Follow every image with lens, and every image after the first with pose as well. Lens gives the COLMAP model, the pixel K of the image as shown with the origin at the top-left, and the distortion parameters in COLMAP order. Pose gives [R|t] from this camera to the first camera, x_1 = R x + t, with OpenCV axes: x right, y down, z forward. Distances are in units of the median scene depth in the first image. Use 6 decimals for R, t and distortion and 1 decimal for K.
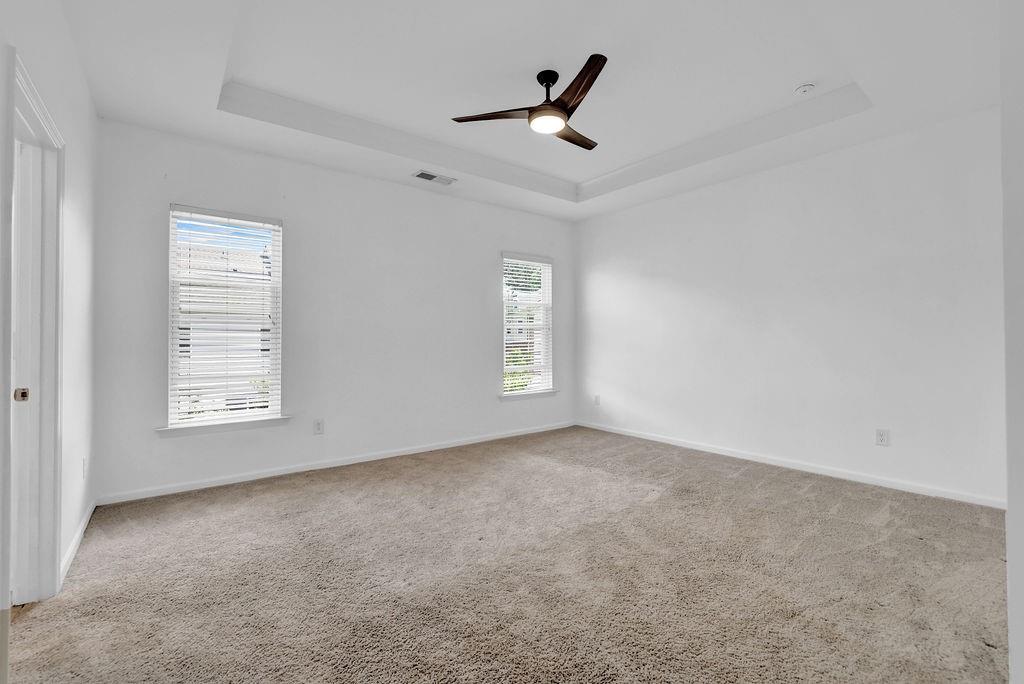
lens RADIAL K [[440.8, 0, 512.3], [0, 440.8, 339.4], [0, 0, 1]] dist [-0.030334, 0.006345]
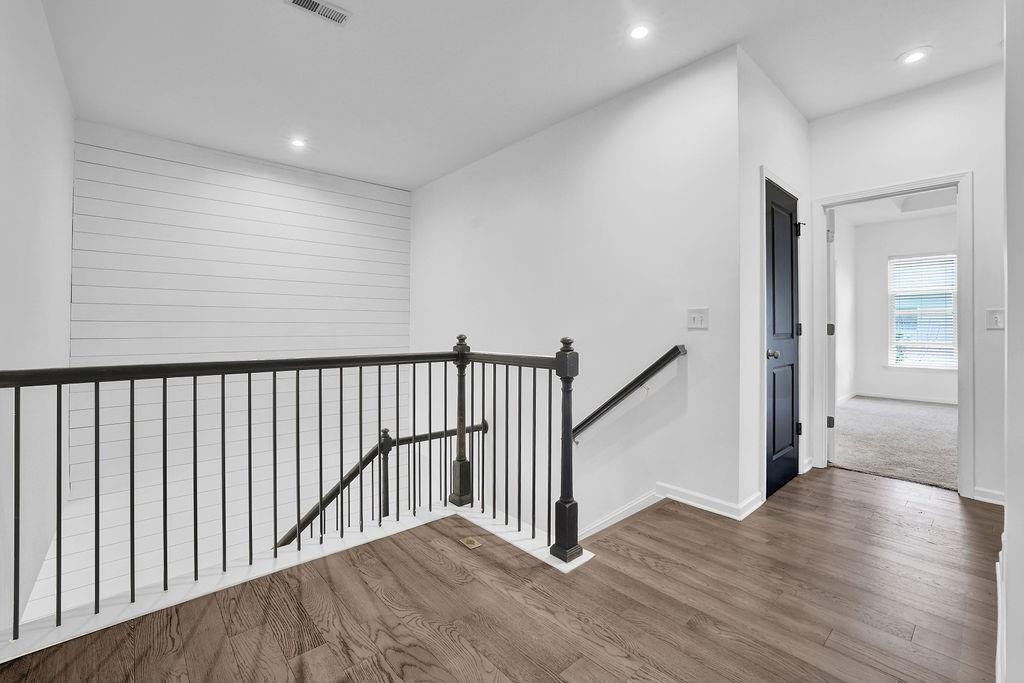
lens RADIAL K [[440.8, 0, 512.7], [0, 440.8, 332.4], [0, 0, 1]] dist [-0.030334, 0.006345]
pose [[0.052587, 0.004421, -0.998607, 1.153256], [0.004199, 0.999980, 0.004649, 0.023981], [0.998608, -0.004438, 0.052567, -0.876024]]
